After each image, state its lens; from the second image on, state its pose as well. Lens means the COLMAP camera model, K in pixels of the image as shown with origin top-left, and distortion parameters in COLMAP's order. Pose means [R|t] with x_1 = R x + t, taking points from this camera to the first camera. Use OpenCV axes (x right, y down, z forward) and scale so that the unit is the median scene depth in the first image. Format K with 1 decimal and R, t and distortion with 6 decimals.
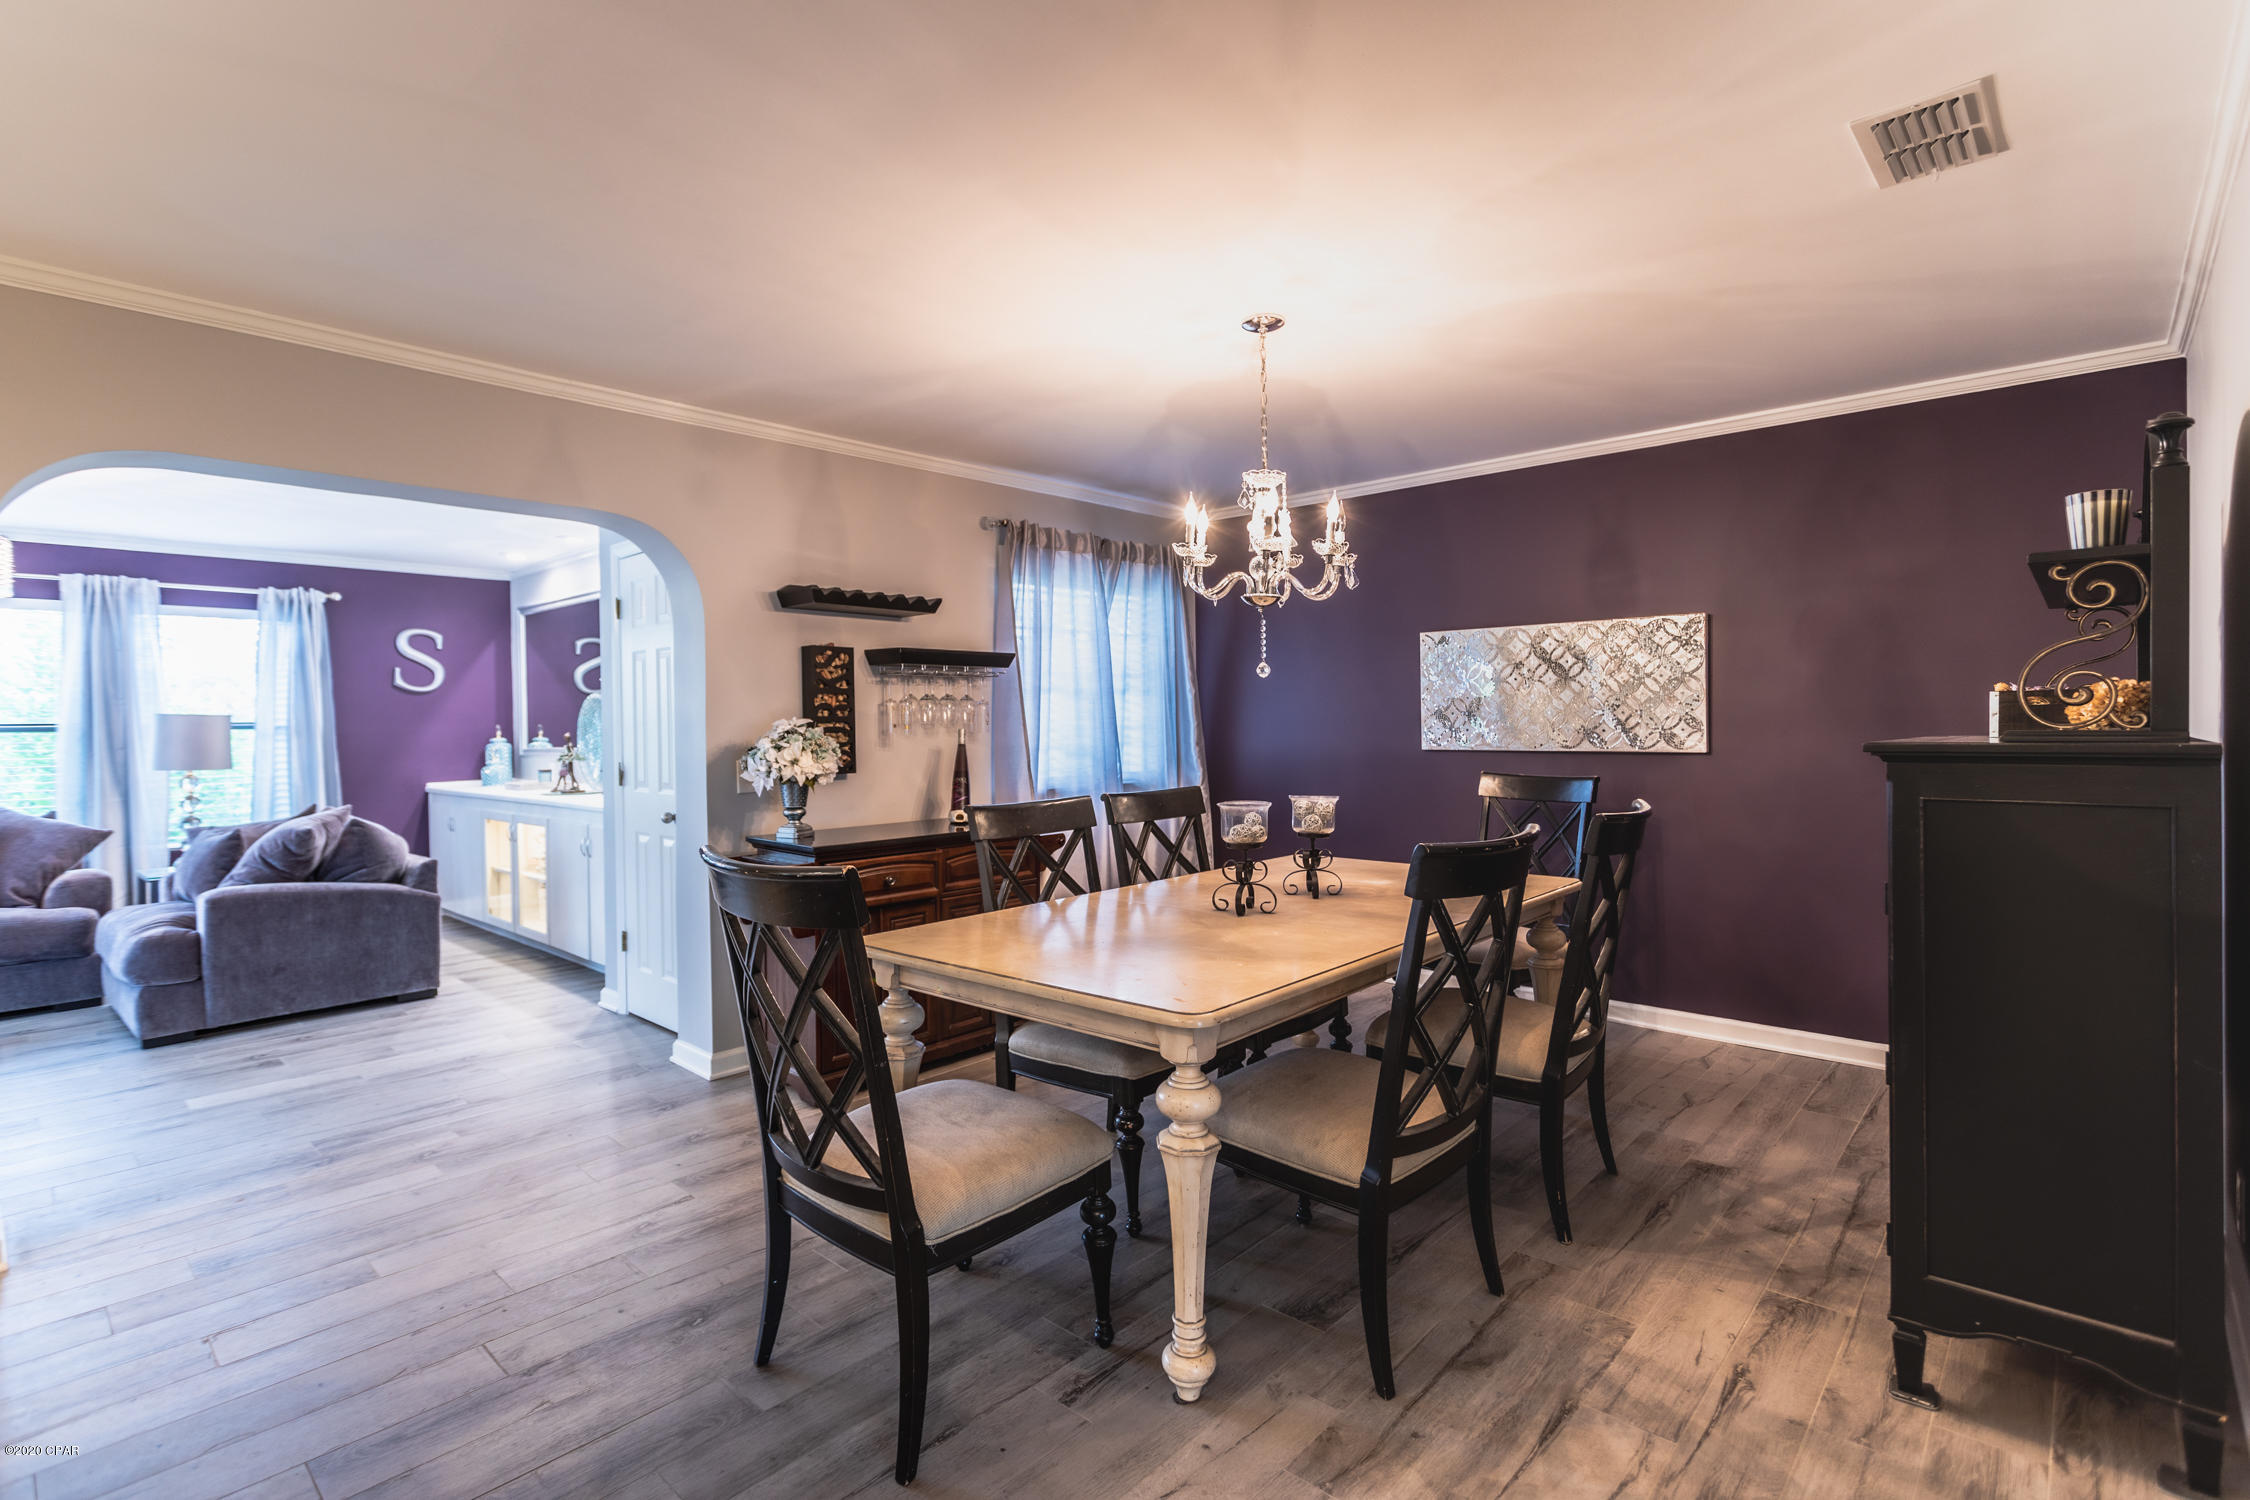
lens RADIAL K [[1088.4, 0, 1116.0], [0, 1088.4, 740.2], [0, 0, 1]] dist [-0.004879, -0.000045]
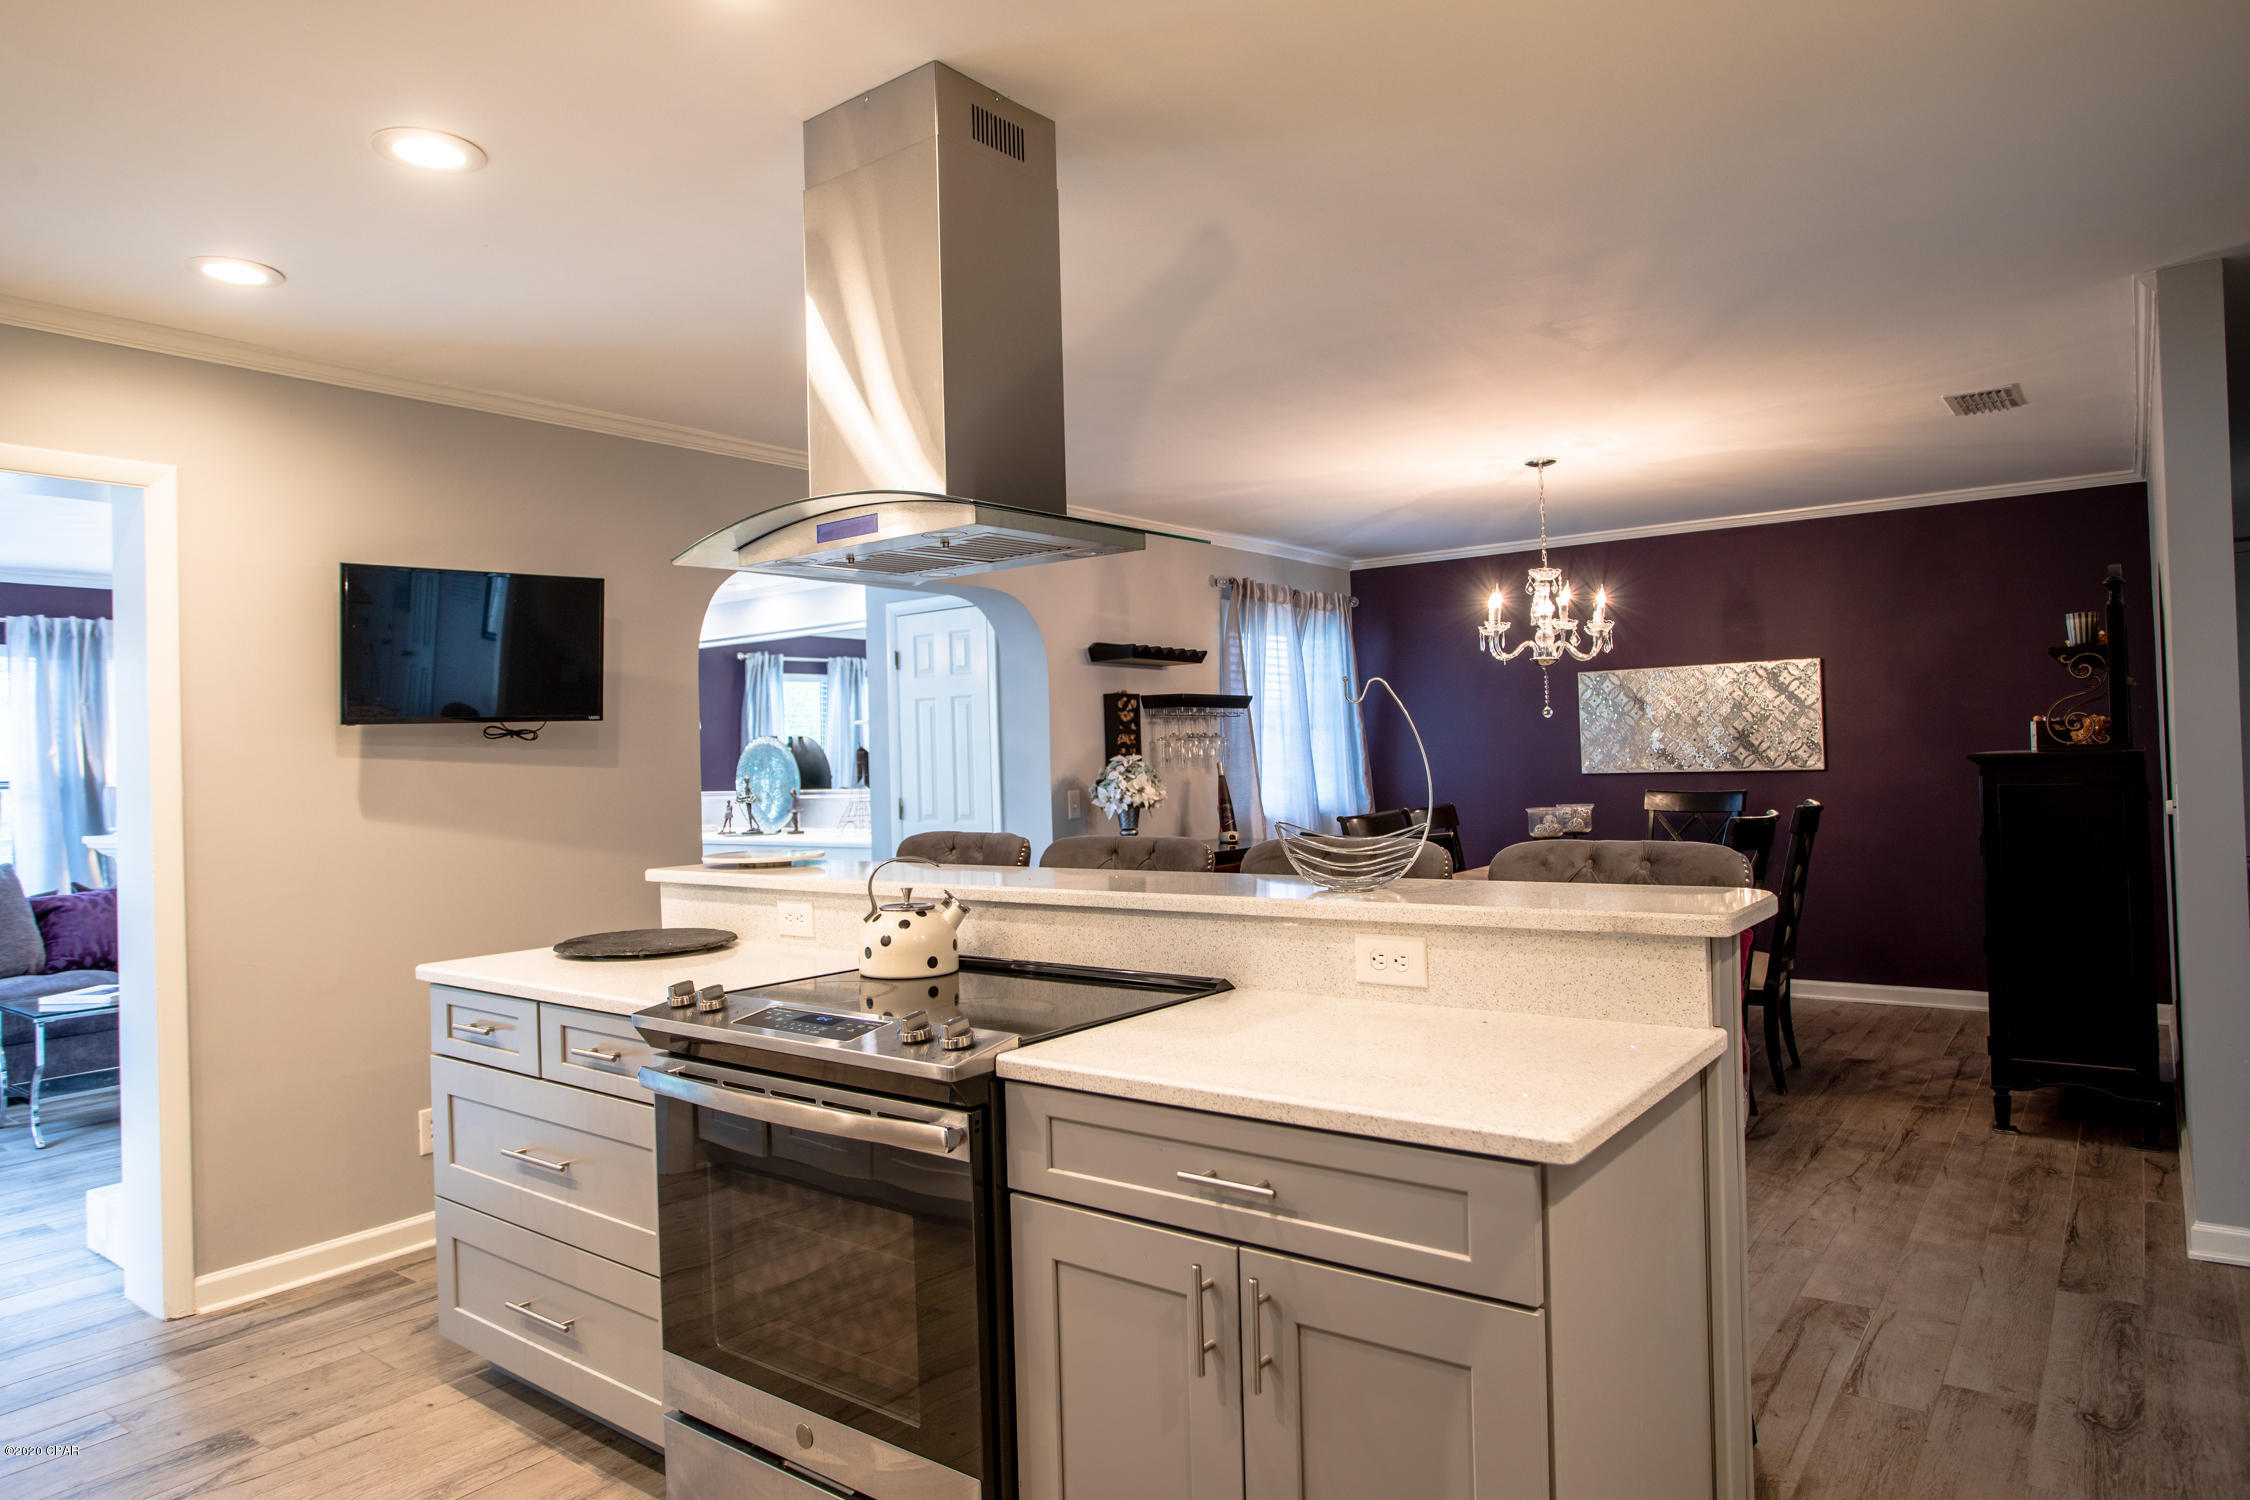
lens RADIAL K [[1385.9, 0, 1127.4], [0, 1385.9, 736.7], [0, 0, 1]] dist [-0.077344, 0.049494]
pose [[0.995680, -0.016278, 0.091413, -0.433061], [0.019307, 0.999290, -0.032342, 0.009688], [-0.090822, 0.033967, 0.995288, -0.531226]]
